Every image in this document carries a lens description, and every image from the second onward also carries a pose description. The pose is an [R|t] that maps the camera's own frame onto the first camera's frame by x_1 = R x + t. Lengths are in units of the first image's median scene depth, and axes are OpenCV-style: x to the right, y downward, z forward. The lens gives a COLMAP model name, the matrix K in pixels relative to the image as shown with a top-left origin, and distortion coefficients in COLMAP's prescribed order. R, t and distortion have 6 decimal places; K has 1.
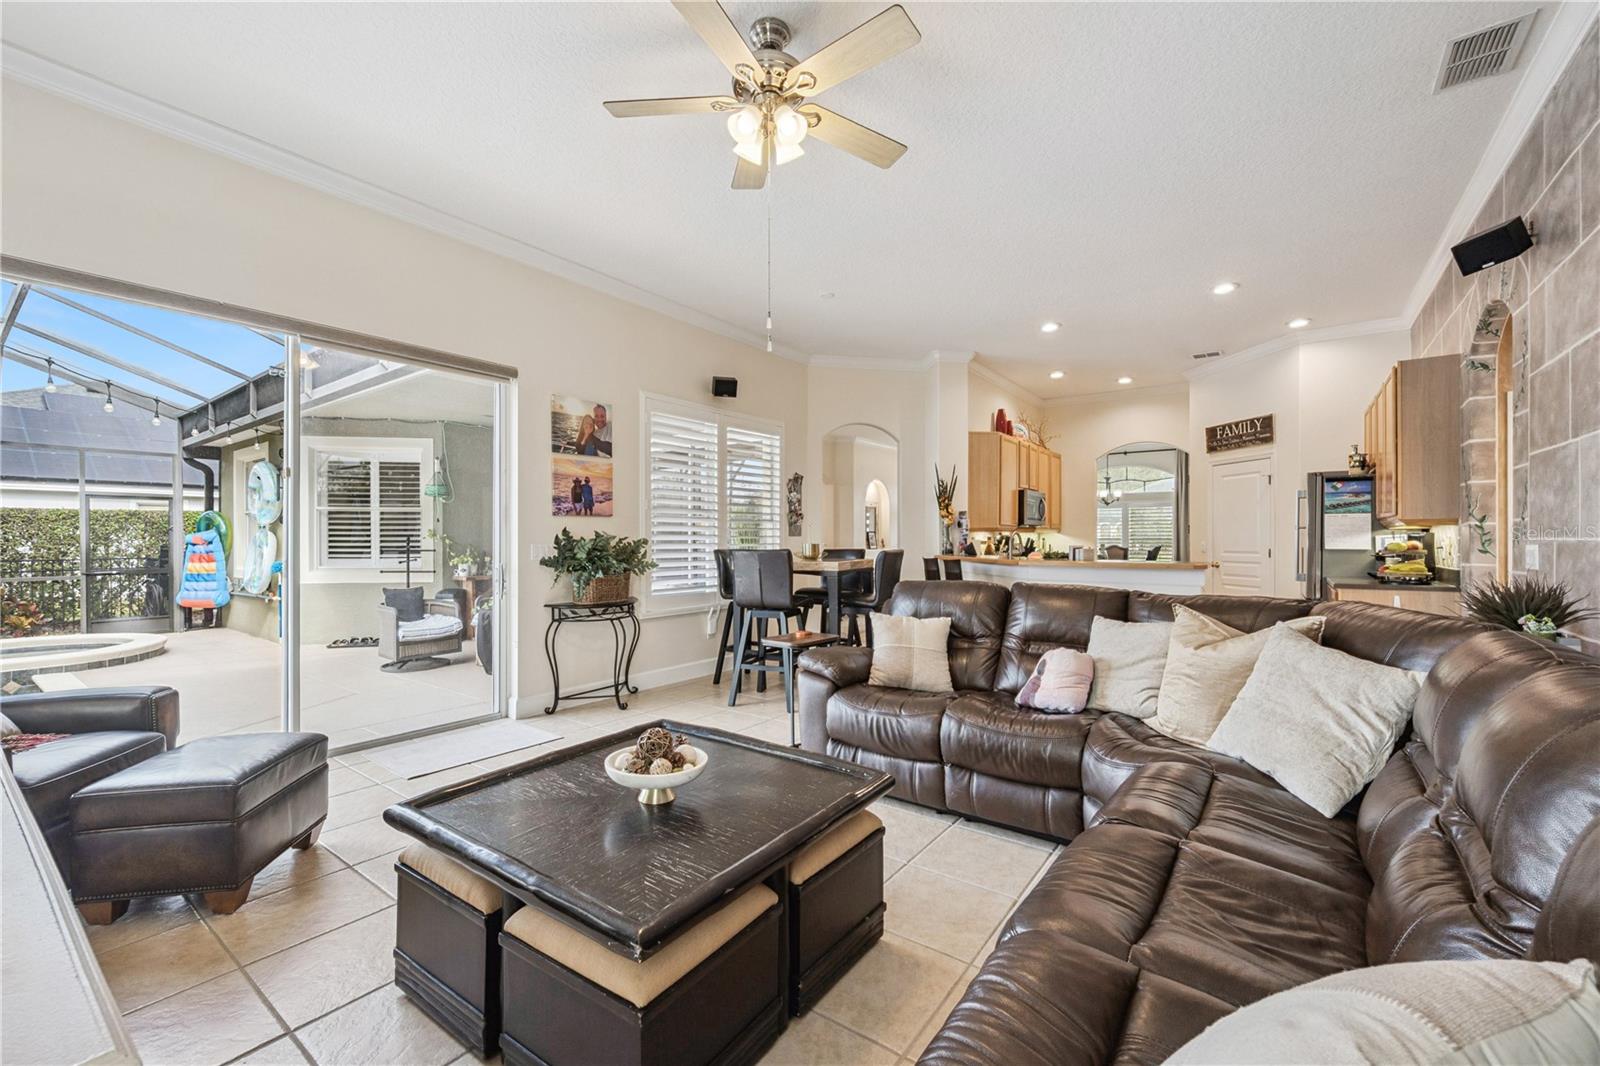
lens RADIAL K [[661.1, 0, 798.6], [0, 661.1, 539.8], [0, 0, 1]] dist [0.000292, 0.000007]
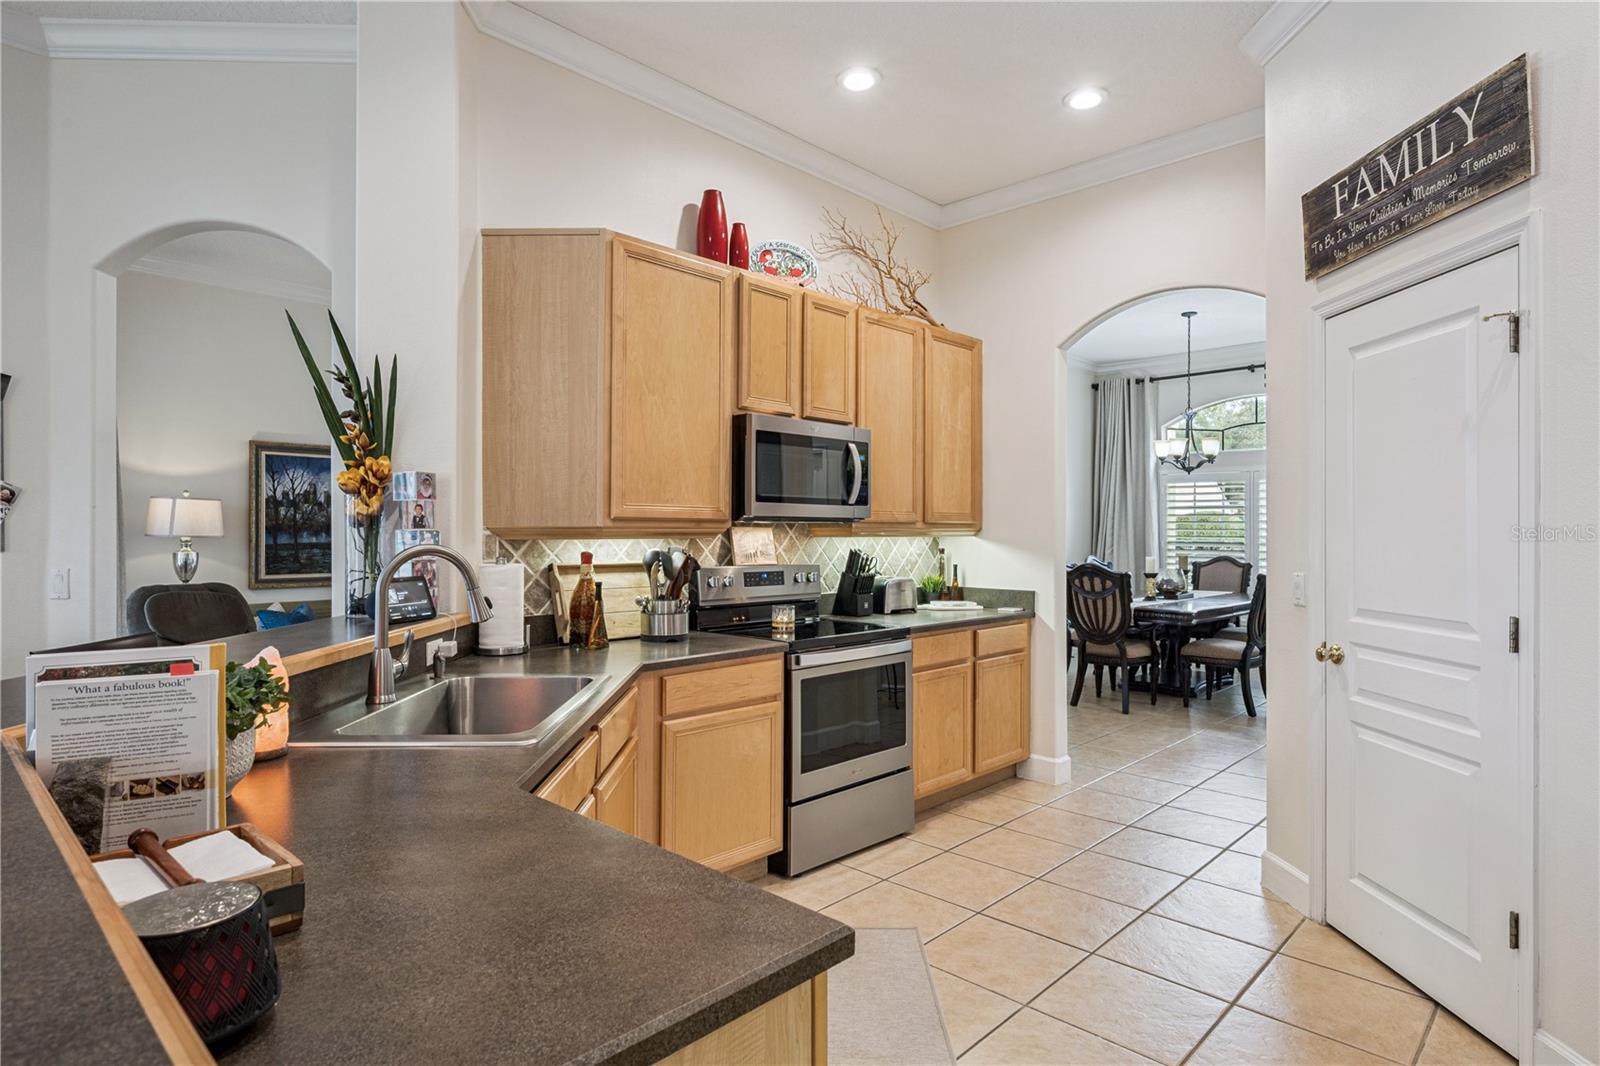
lens RADIAL K [[861.9, 0, 800.0], [0, 861.9, 533.0], [0, 0, 1]] dist [-0.001765, -0.000579]
pose [[0.992857, 0.002099, -0.119296, 0.442460], [-0.002008, 0.999998, 0.000885, -0.014624], [0.119297, -0.000639, 0.992858, 0.590930]]
